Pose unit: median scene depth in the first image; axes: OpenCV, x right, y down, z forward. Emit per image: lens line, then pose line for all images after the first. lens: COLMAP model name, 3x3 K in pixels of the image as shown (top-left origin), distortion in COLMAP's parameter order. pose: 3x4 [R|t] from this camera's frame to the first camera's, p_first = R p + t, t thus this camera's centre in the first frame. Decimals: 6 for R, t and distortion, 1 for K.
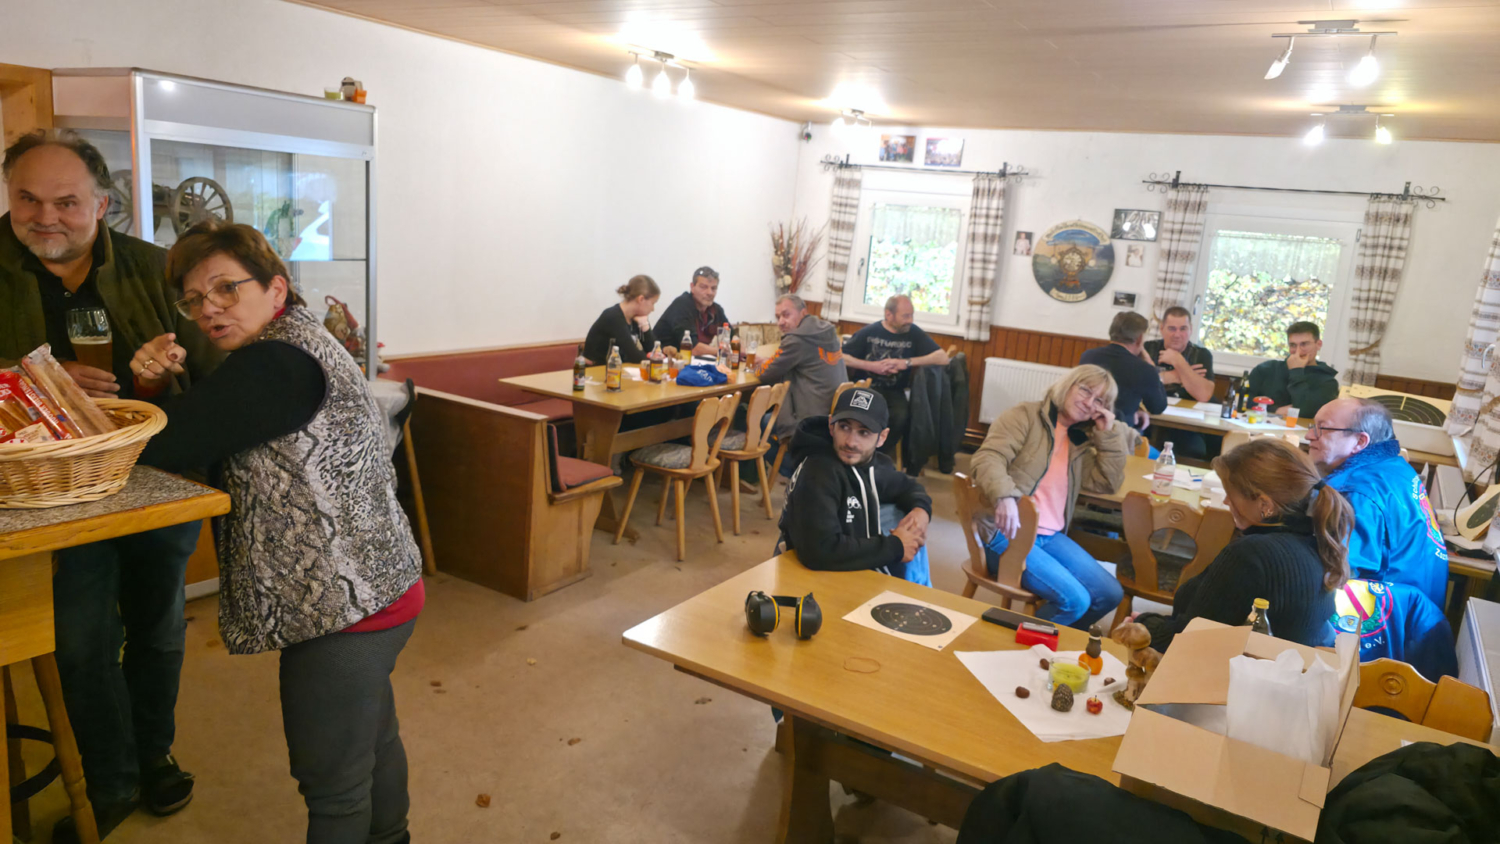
lens RADIAL K [[1001.0, 0, 754.1], [0, 1001.0, 418.7], [0, 0, 1]] dist [0.002686, 0.002355]
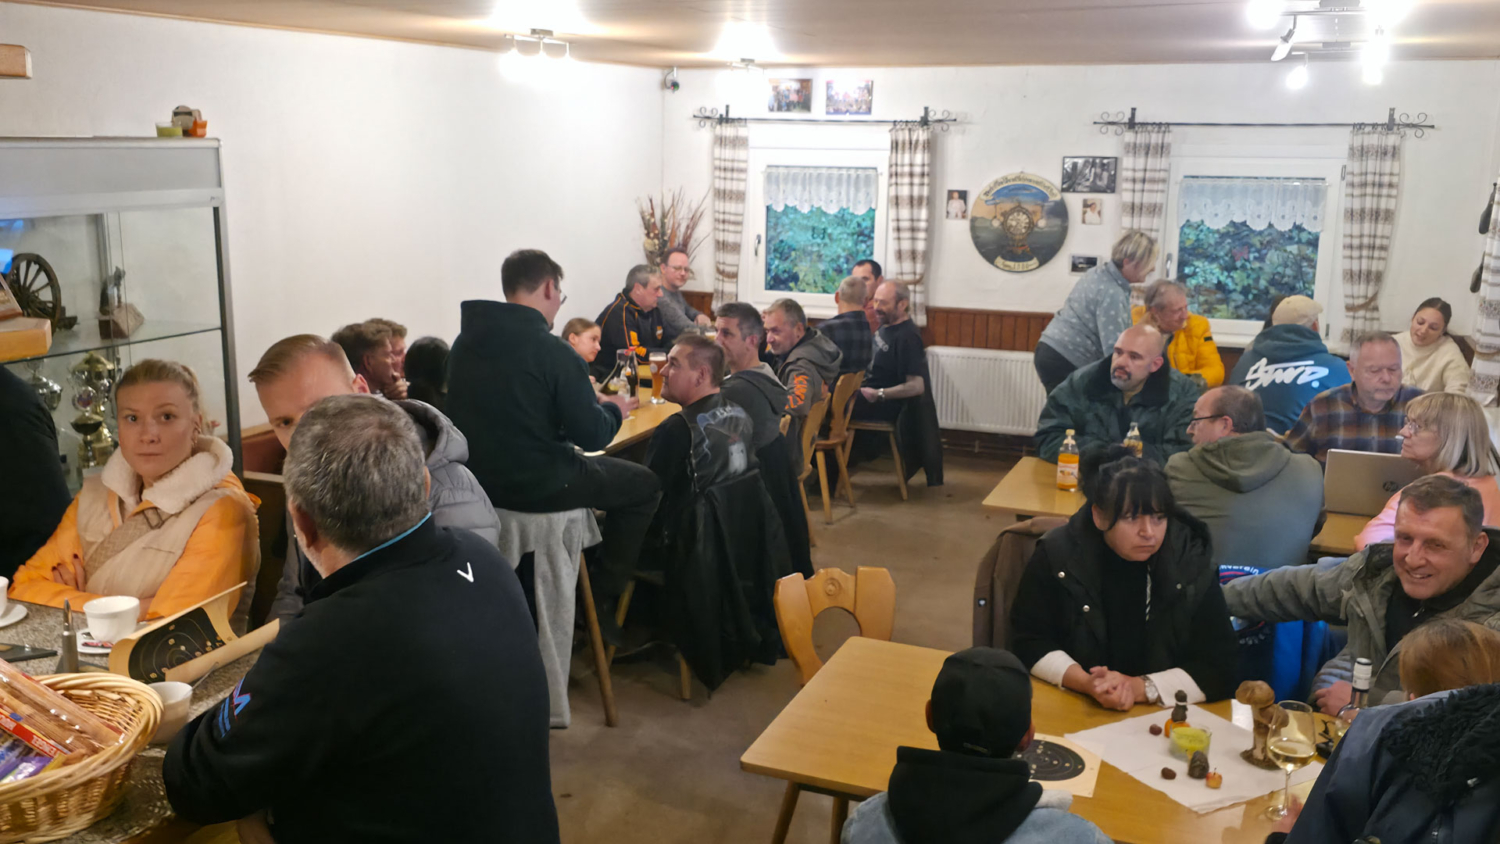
lens RADIAL K [[1351.1, 0, 747.1], [0, 1351.1, 424.8], [0, 0, 1]] dist [0.037417, -0.026268]
pose [[0.984847, -0.101742, 0.140447, -0.077502], [0.100118, 0.994802, 0.018600, -0.034873], [-0.141610, -0.004256, 0.989913, -0.076172]]
